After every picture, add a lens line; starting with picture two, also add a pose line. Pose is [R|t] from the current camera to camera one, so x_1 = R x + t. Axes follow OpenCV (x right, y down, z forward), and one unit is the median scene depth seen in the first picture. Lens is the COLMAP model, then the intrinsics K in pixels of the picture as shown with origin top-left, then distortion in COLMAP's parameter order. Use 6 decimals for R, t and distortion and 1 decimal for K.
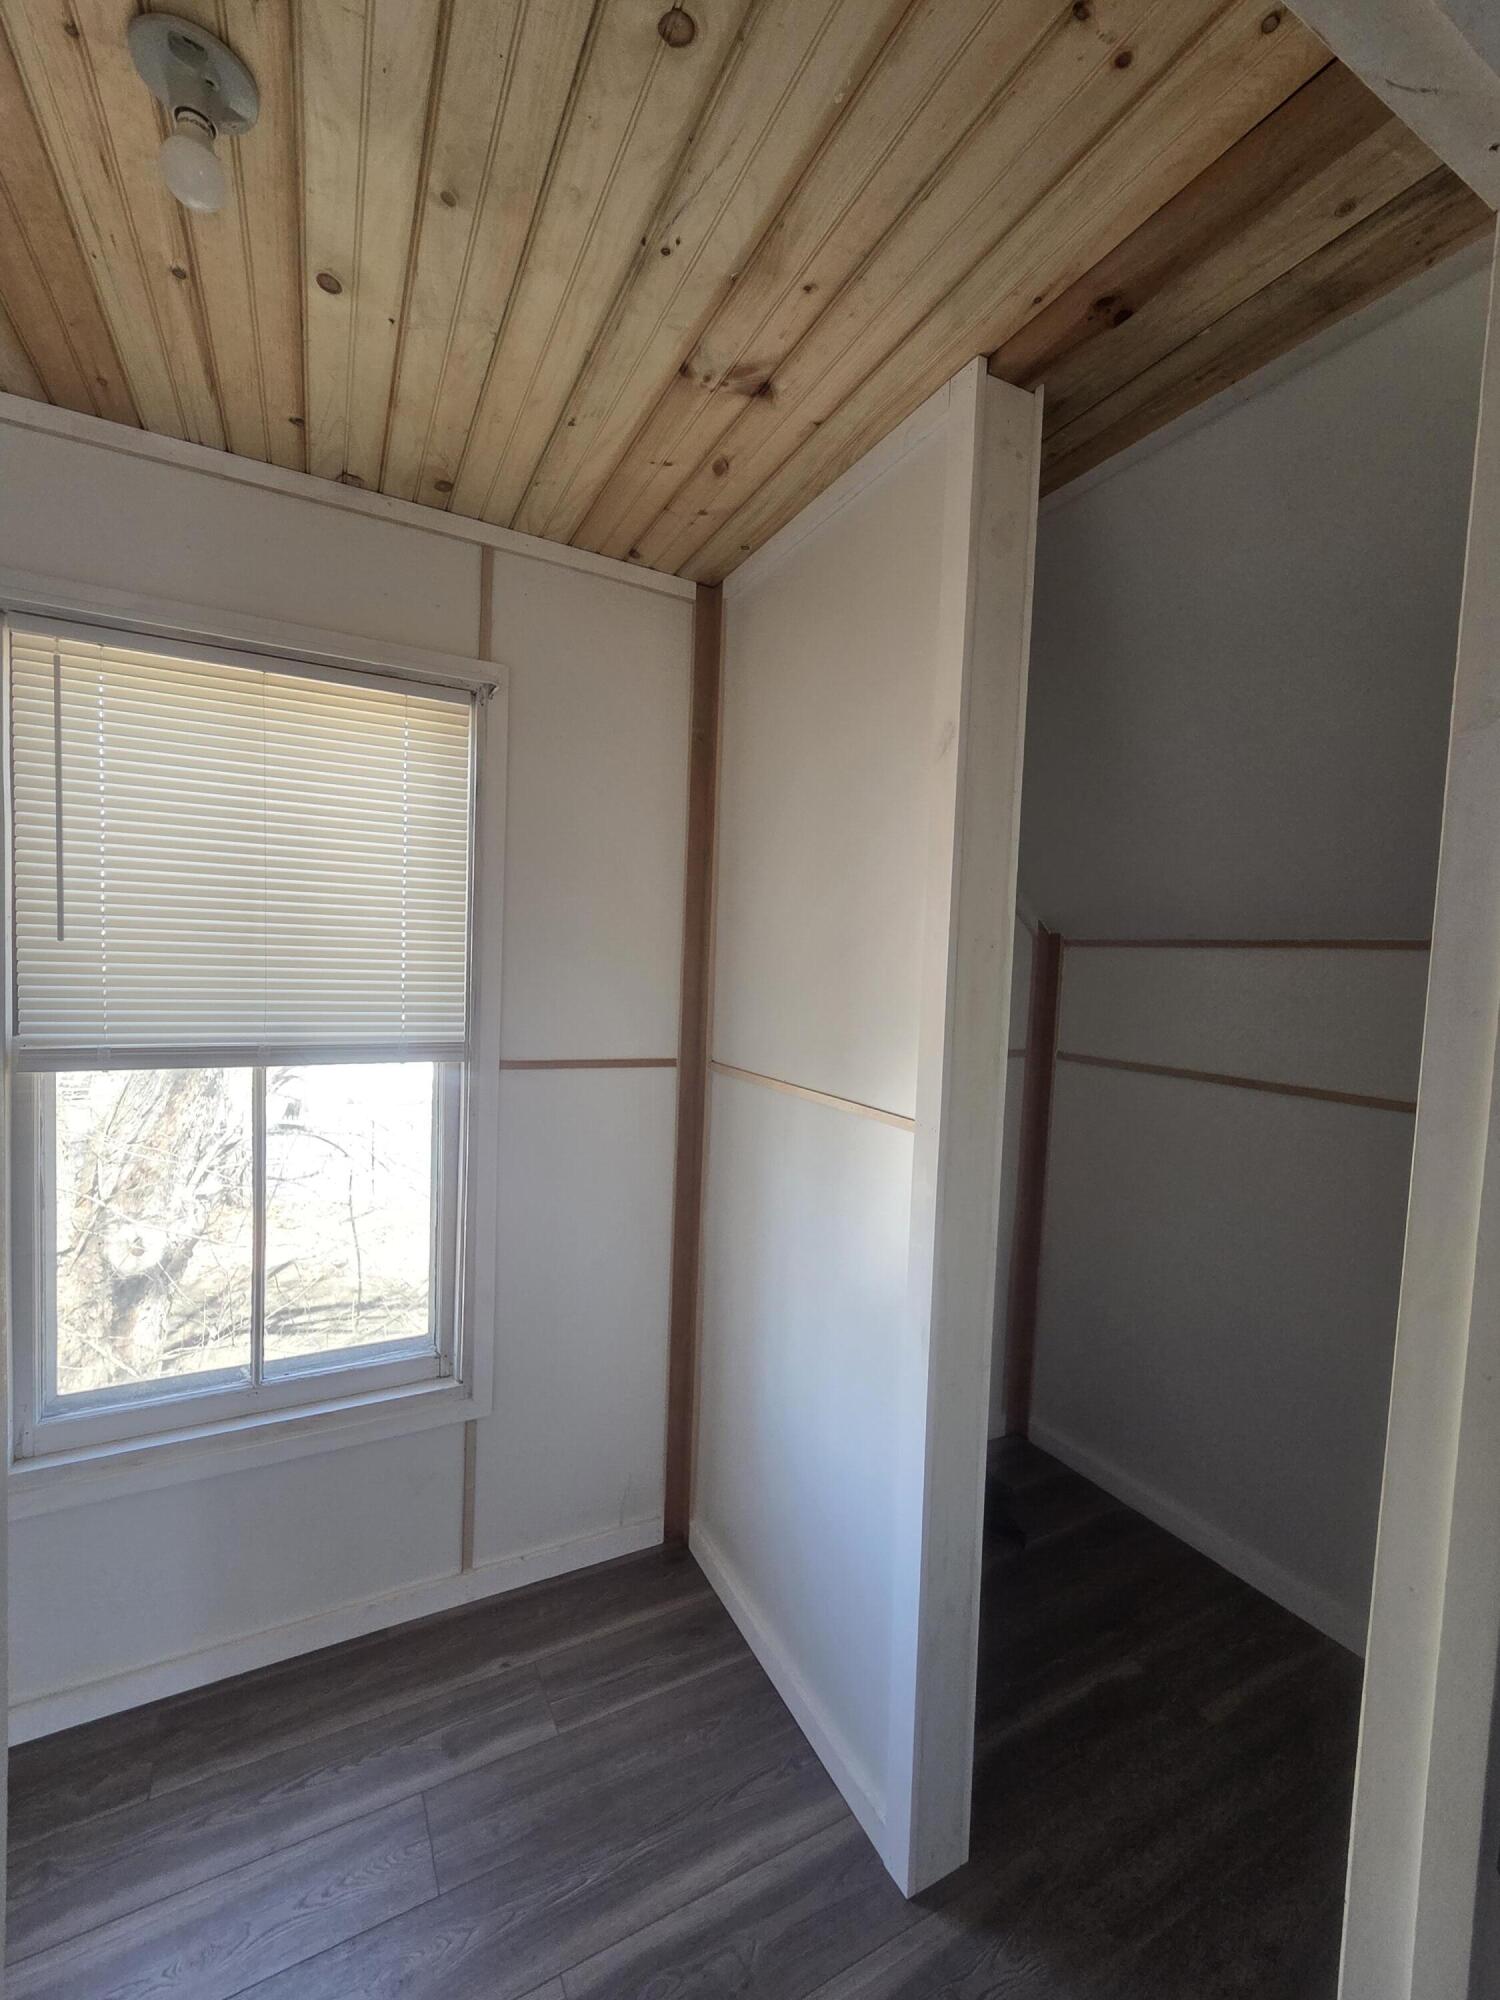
lens RADIAL K [[840.1, 0, 756.5], [0, 840.1, 1008.8], [0, 0, 1]] dist [-0.006456, 0.001767]
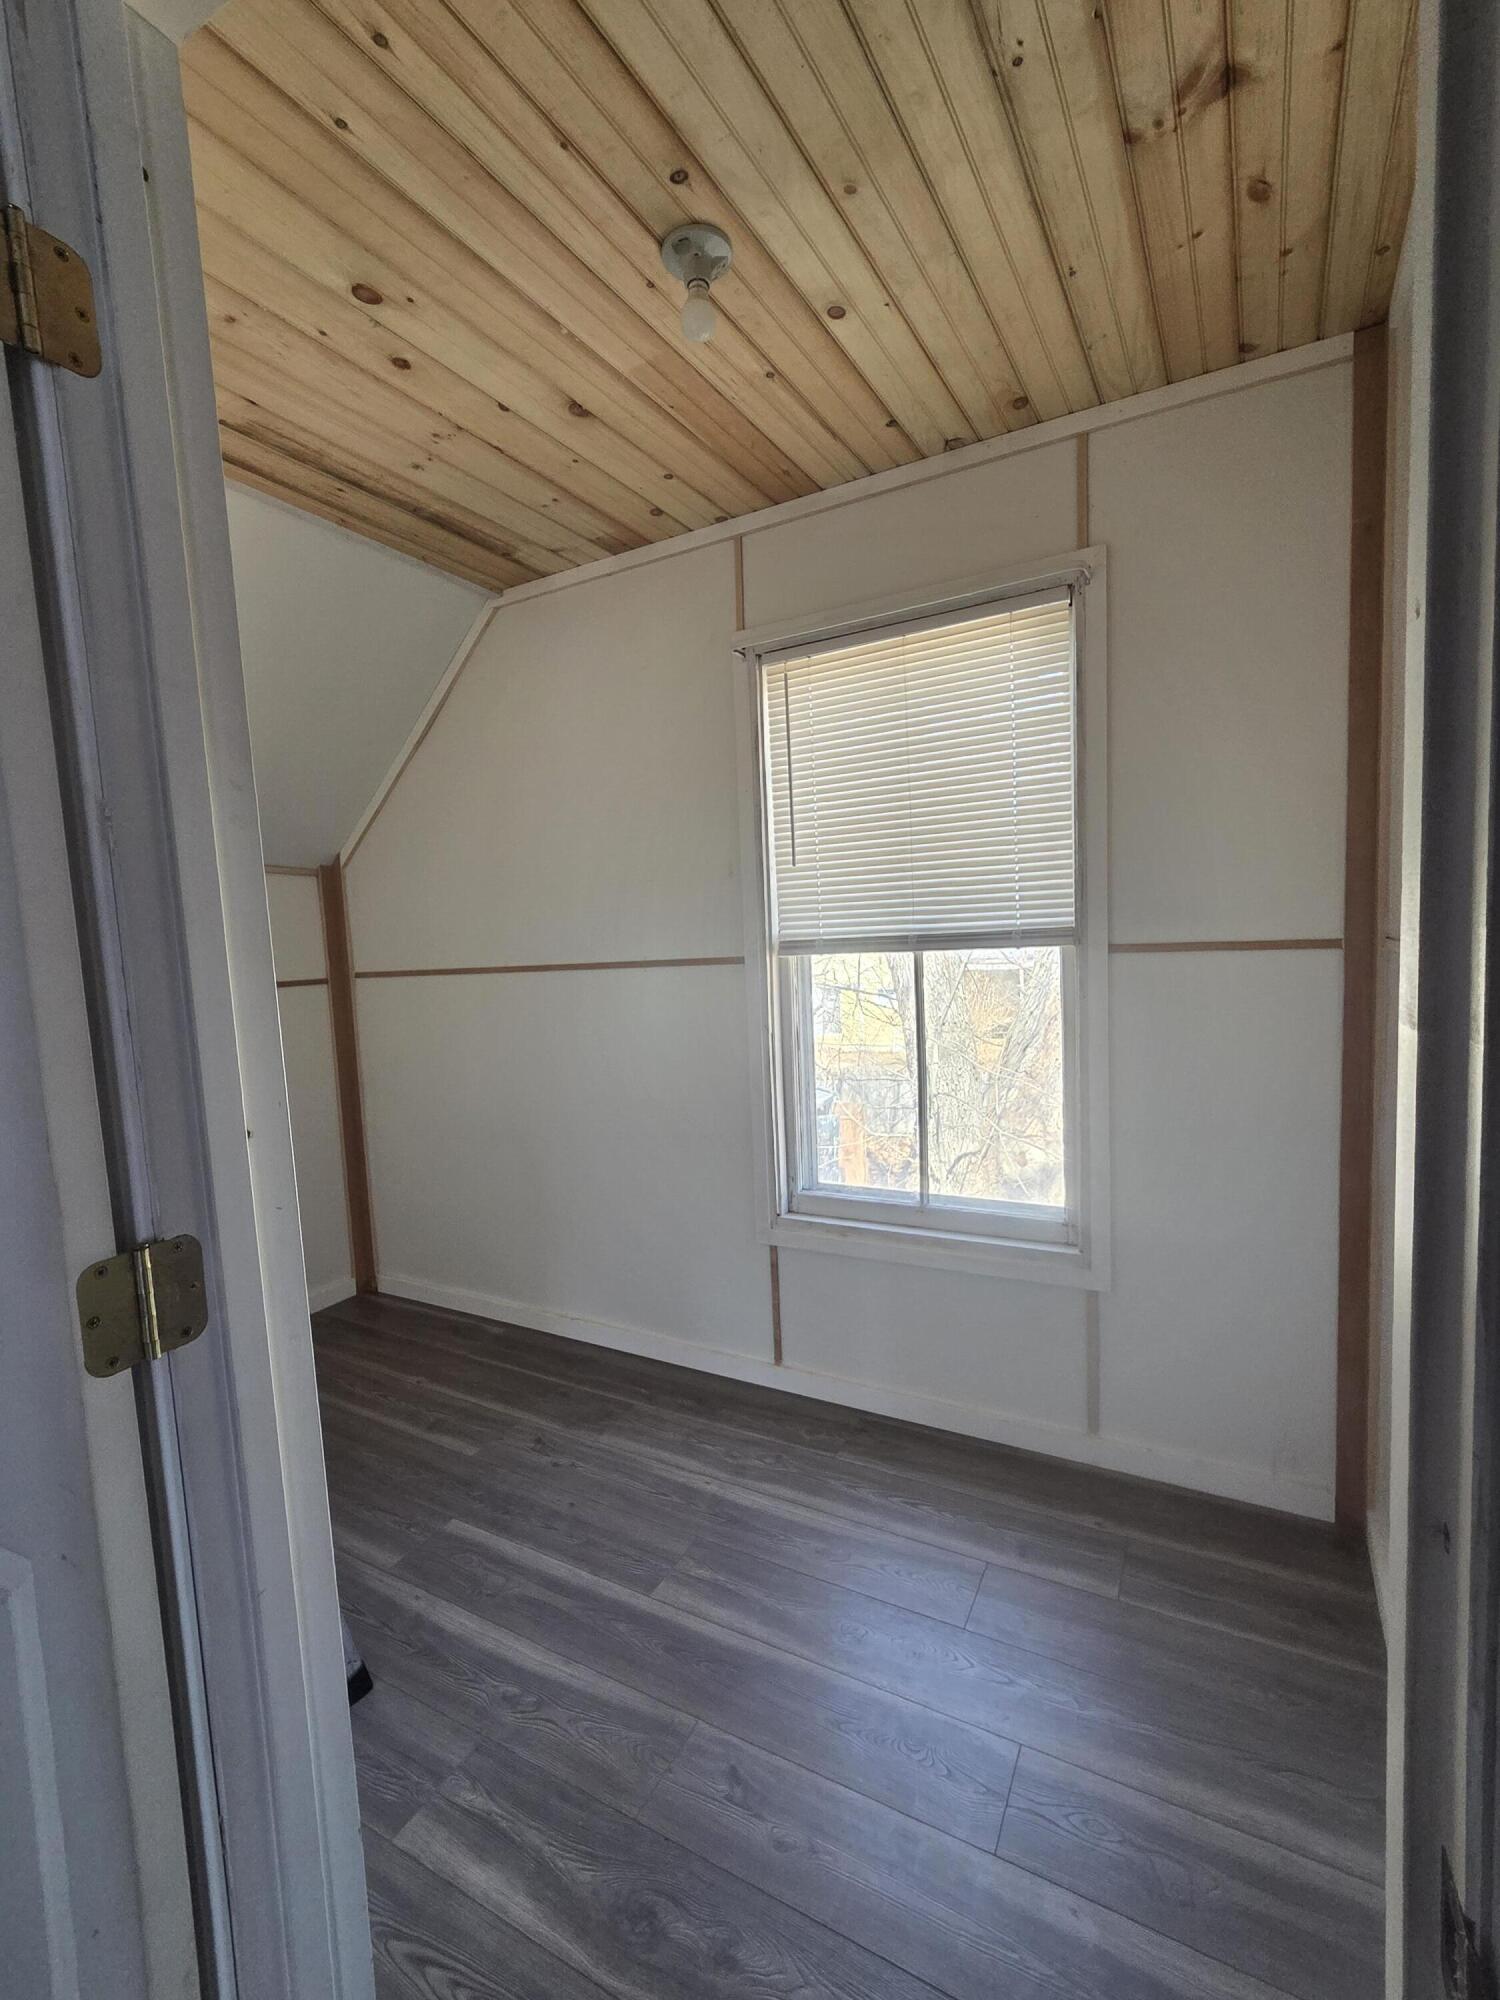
lens RADIAL K [[840.1, 0, 752.2], [0, 840.1, 993.7], [0, 0, 1]] dist [-0.006456, 0.001767]
pose [[0.559022, 0.001323, -0.829152, 0.348833], [0.026307, 0.999467, 0.019331, 0.109690], [0.828735, -0.032619, 0.558689, 0.098478]]
